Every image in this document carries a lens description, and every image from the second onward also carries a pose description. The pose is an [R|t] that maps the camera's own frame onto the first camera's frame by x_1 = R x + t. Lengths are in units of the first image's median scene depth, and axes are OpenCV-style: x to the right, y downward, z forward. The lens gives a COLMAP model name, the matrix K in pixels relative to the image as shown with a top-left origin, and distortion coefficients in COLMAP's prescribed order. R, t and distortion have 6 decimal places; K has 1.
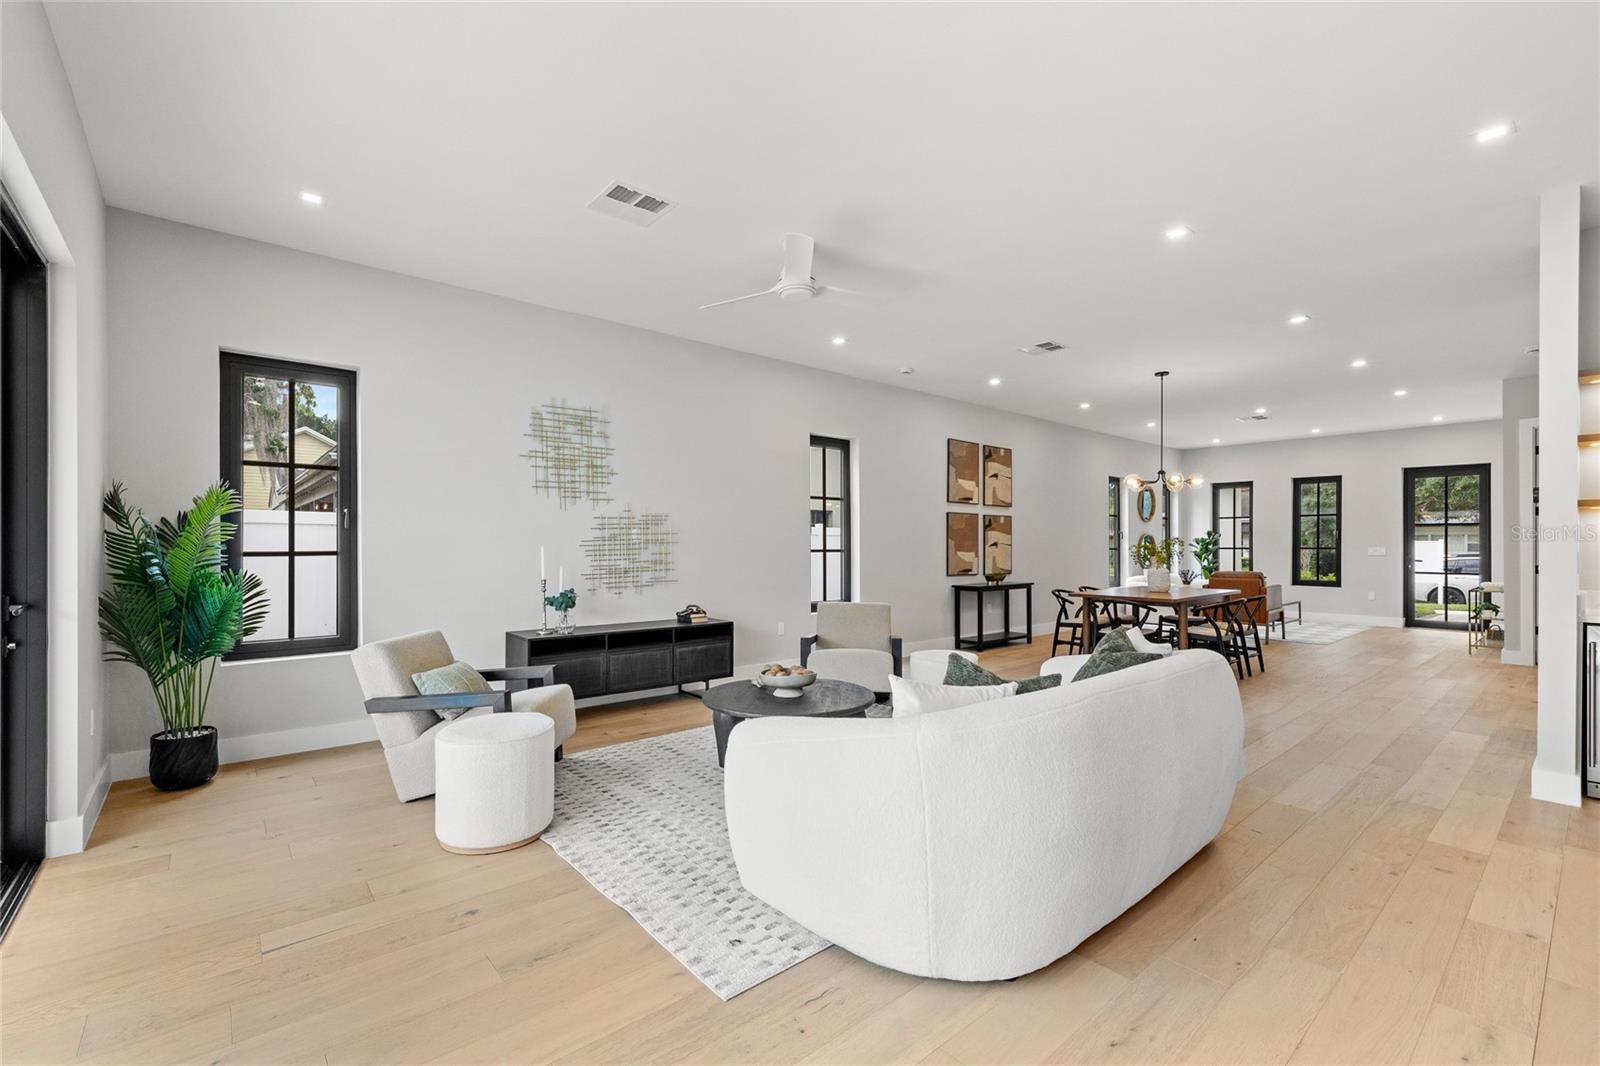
lens RADIAL K [[687.3, 0, 792.8], [0, 687.3, 542.7], [0, 0, 1]] dist [0.000536, 0.000058]
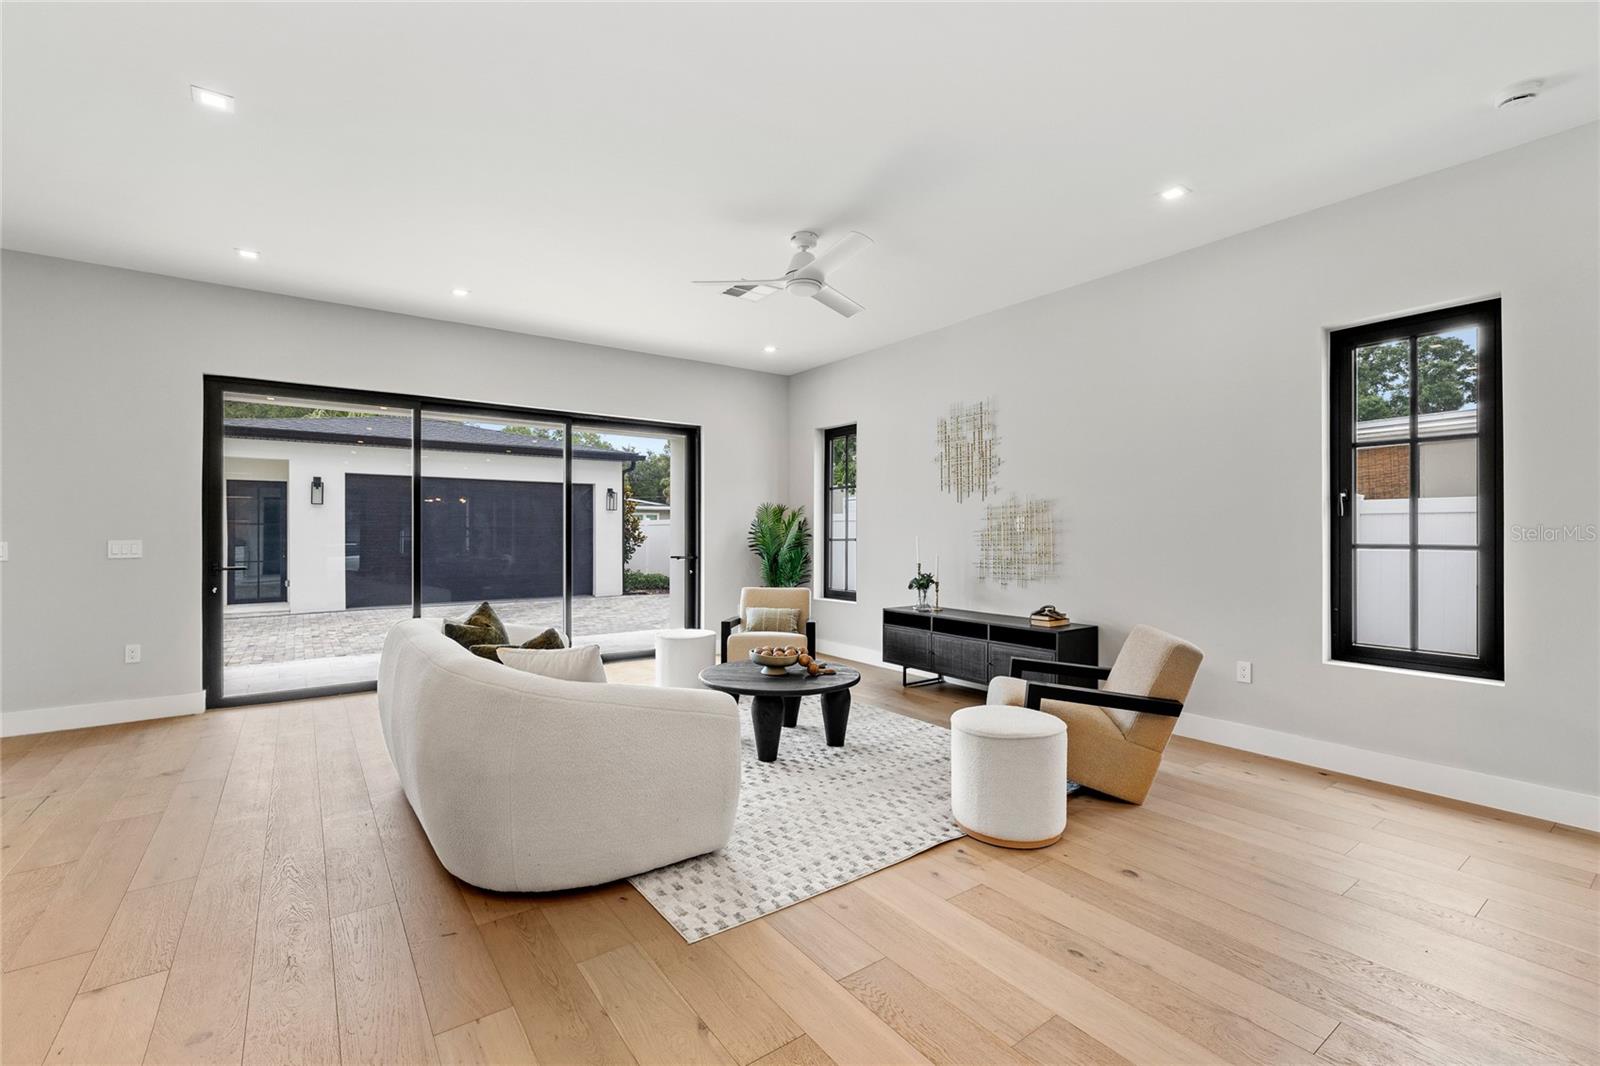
lens RADIAL K [[686.2, 0, 794.8], [0, 686.2, 534.2], [0, 0, 1]] dist [-0.000506, 0.000088]
pose [[-0.075918, -0.000164, -0.997114, 0.721444], [0.001082, 0.999999, -0.000247, 0.002183], [0.997113, -0.001098, -0.075918, 0.751766]]
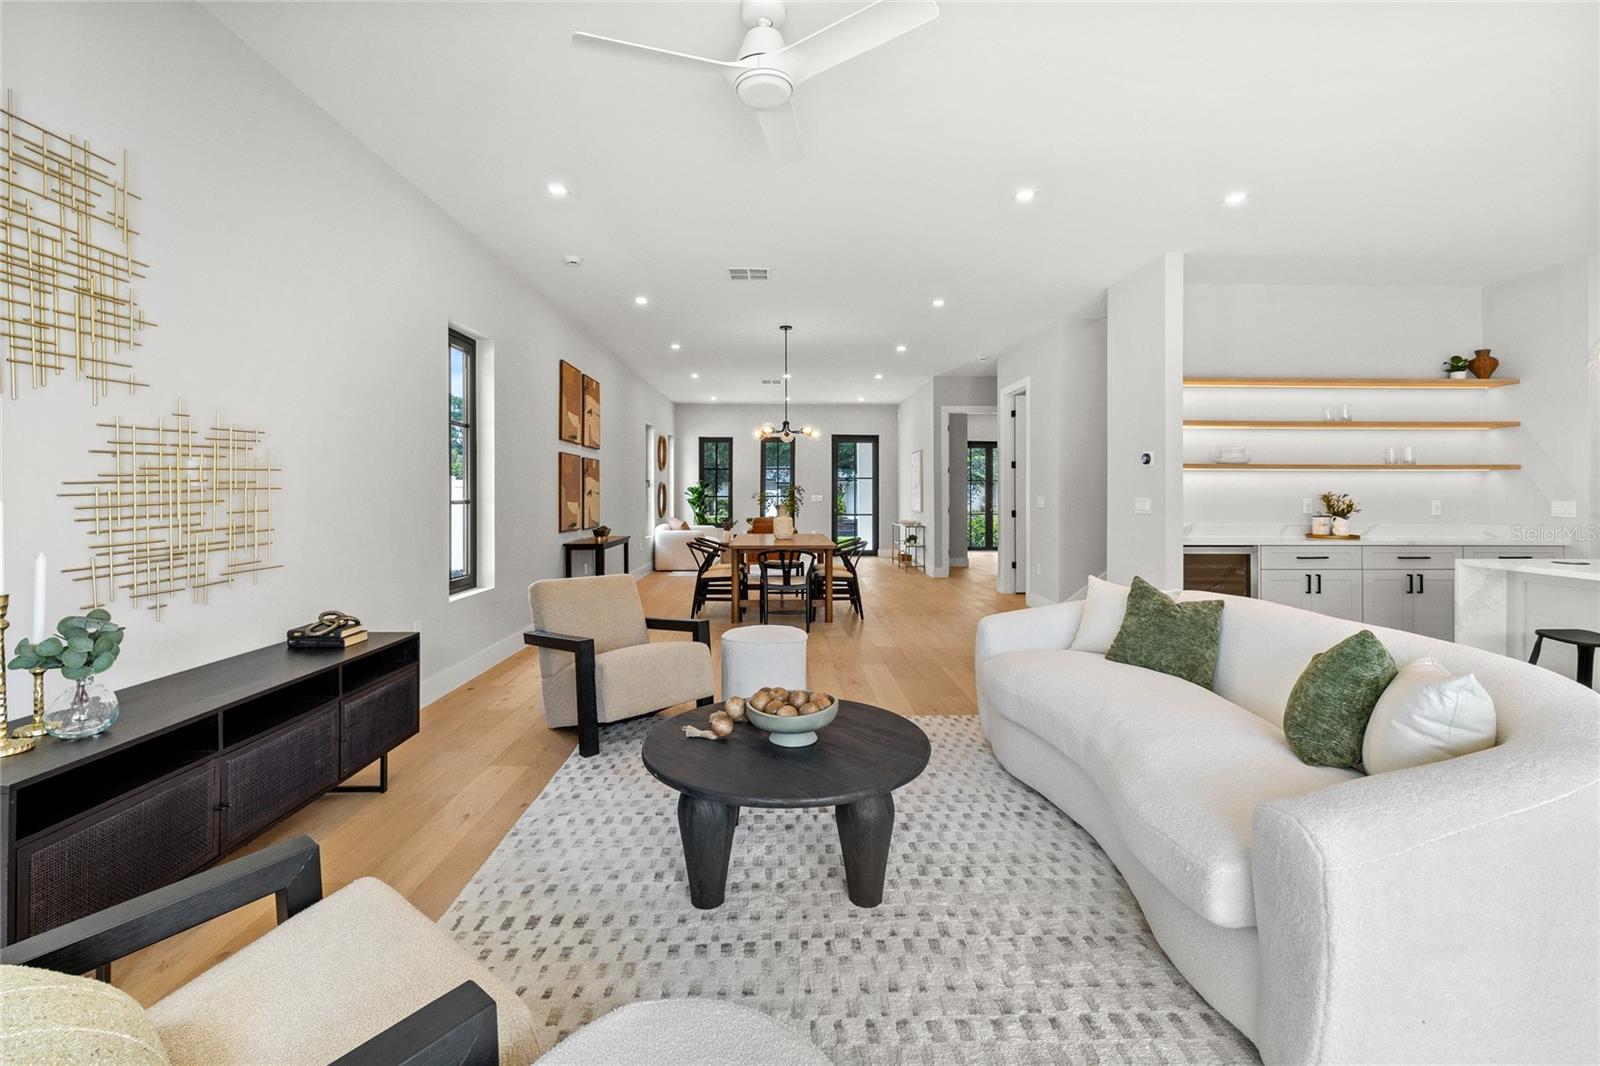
lens RADIAL K [[694.8, 0, 793.3], [0, 694.8, 489.4], [0, 0, 1]] dist [0.000991, 0.000118]
pose [[0.632691, 0.004406, 0.774392, -0.327063], [-0.002144, 0.999990, -0.003938, 0.001635], [-0.774402, 0.000831, 0.632694, 0.411777]]
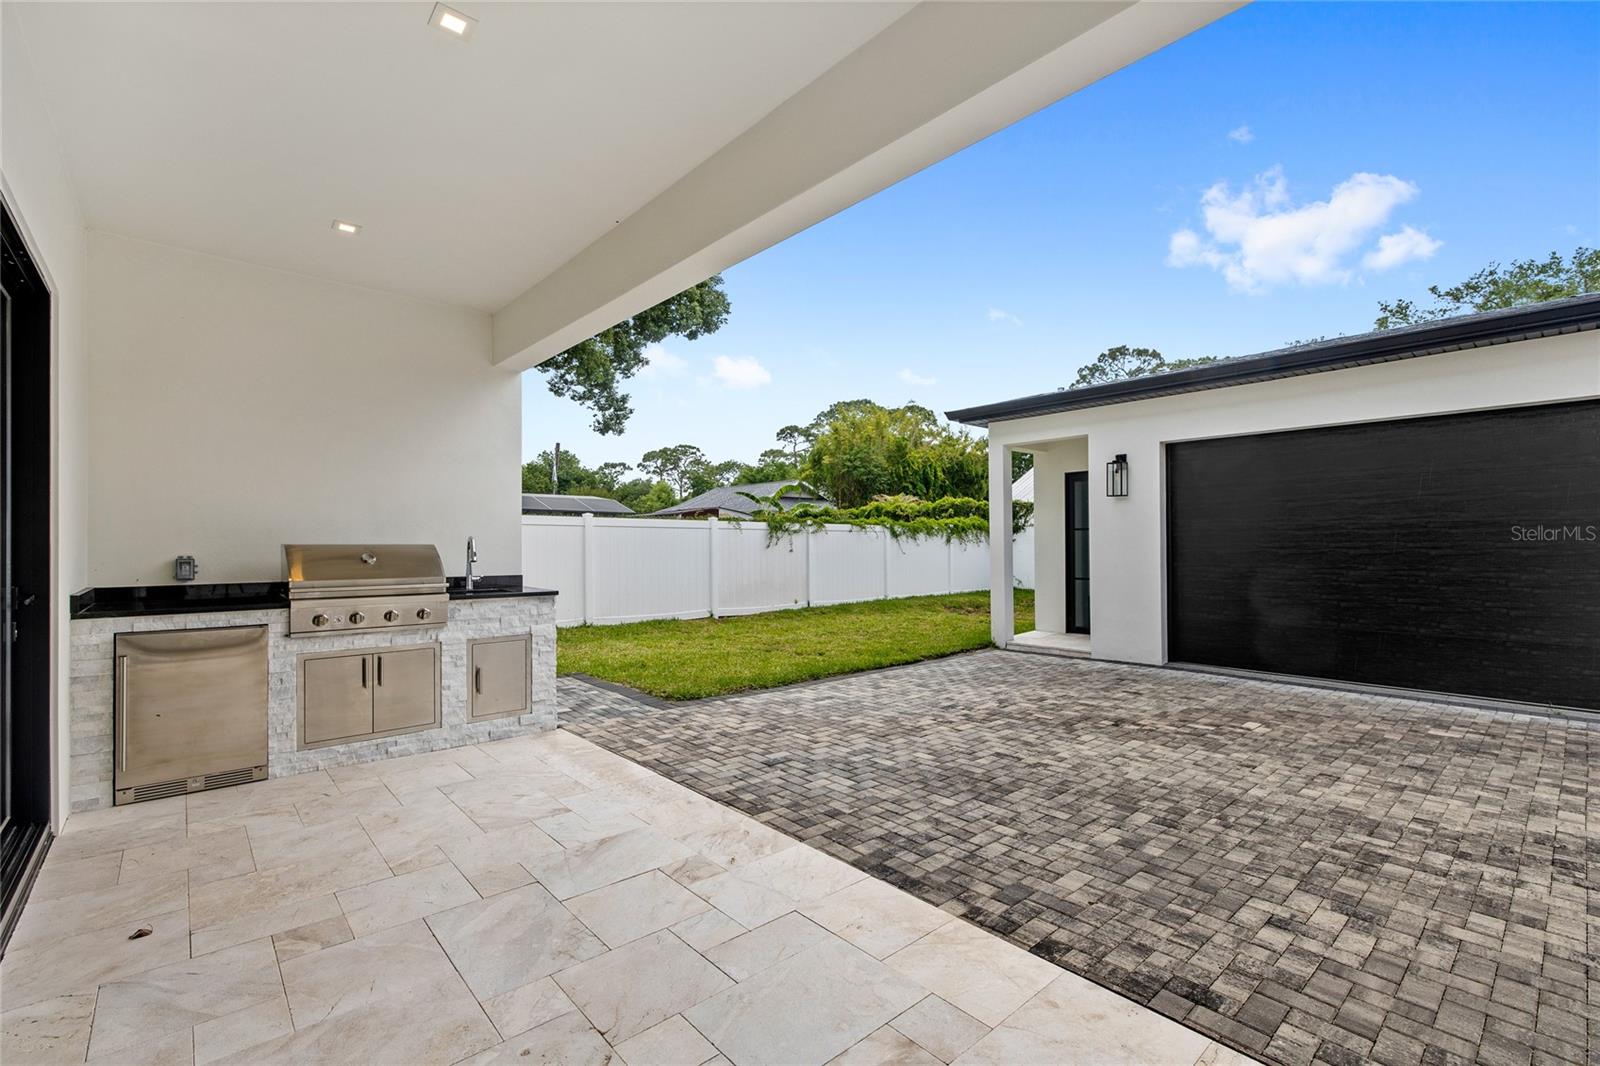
lens RADIAL K [[681.7, 0, 797.5], [0, 681.7, 529.0], [0, 0, 1]] dist [0.000039, 0.000232]
pose [[-0.999908, 0.003317, -0.013123, -0.690731], [0.003633, 0.999703, -0.024102, 0.002823], [0.013040, -0.024147, -0.999623, 0.462406]]
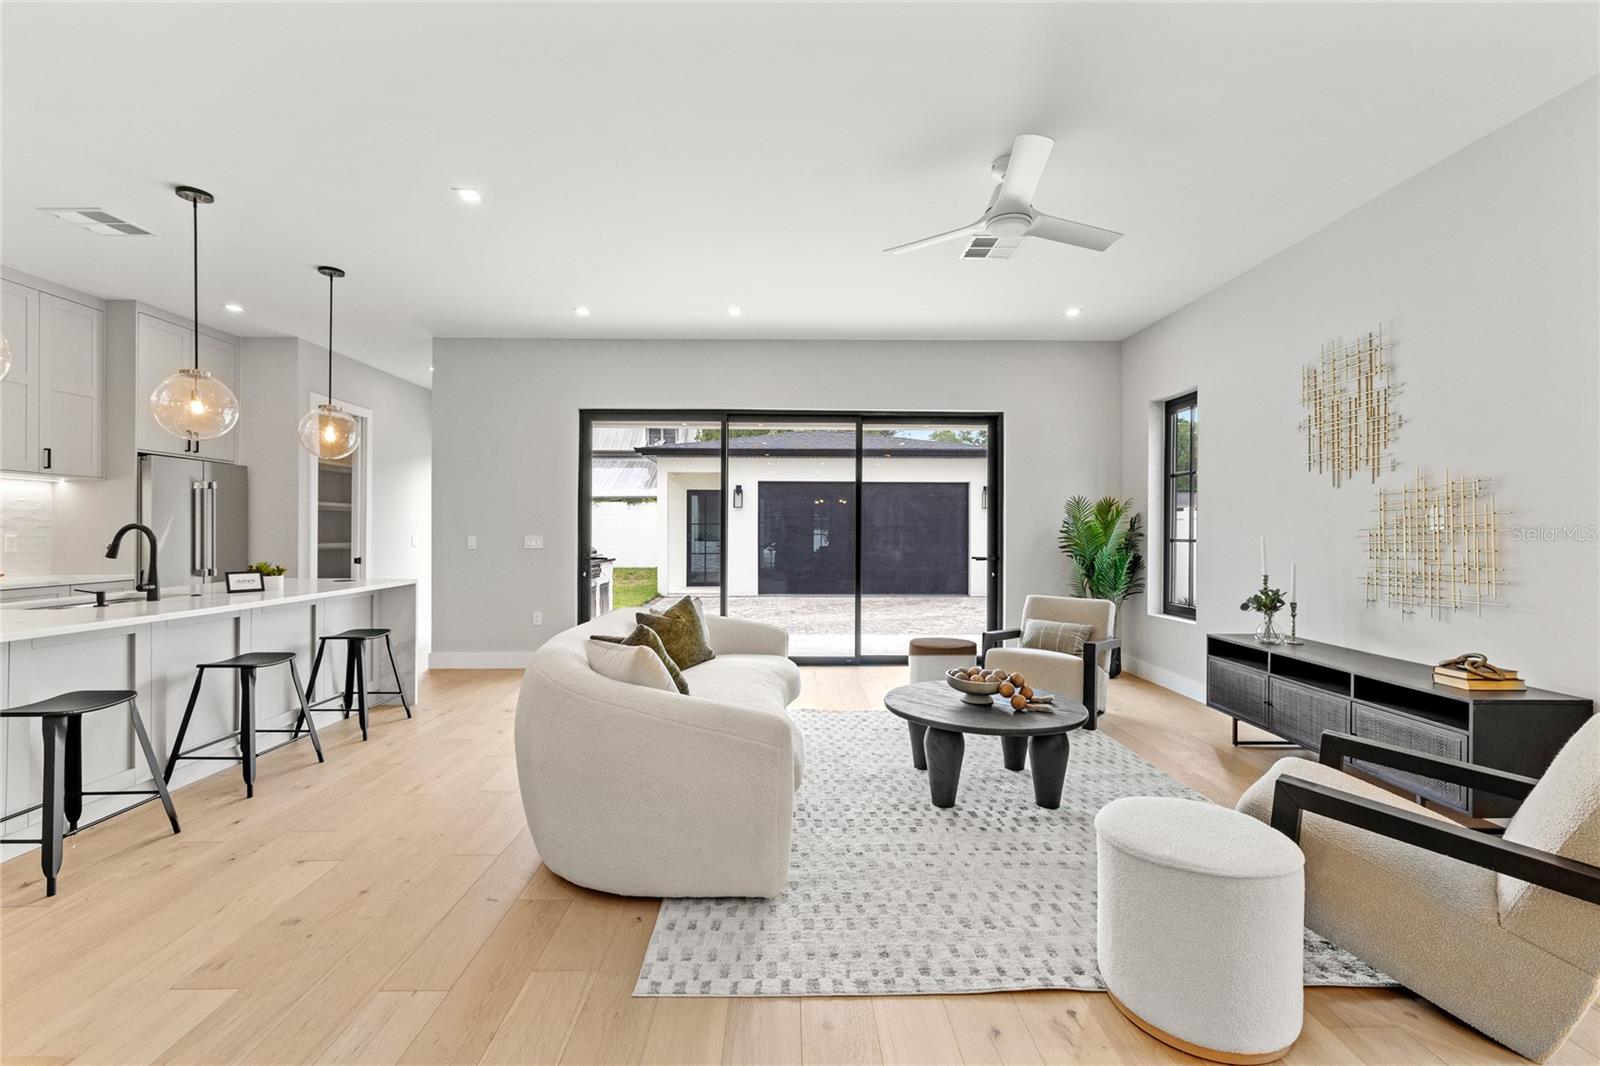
lens RADIAL K [[681.7, 0, 797.5], [0, 681.7, 529.0], [0, 0, 1]] dist [0.000039, 0.000232]
pose [[-0.633715, -0.006033, -0.773543, 0.559426], [-0.002782, 0.999981, -0.005520, 0.002498], [0.773561, -0.001346, -0.633720, 0.932633]]
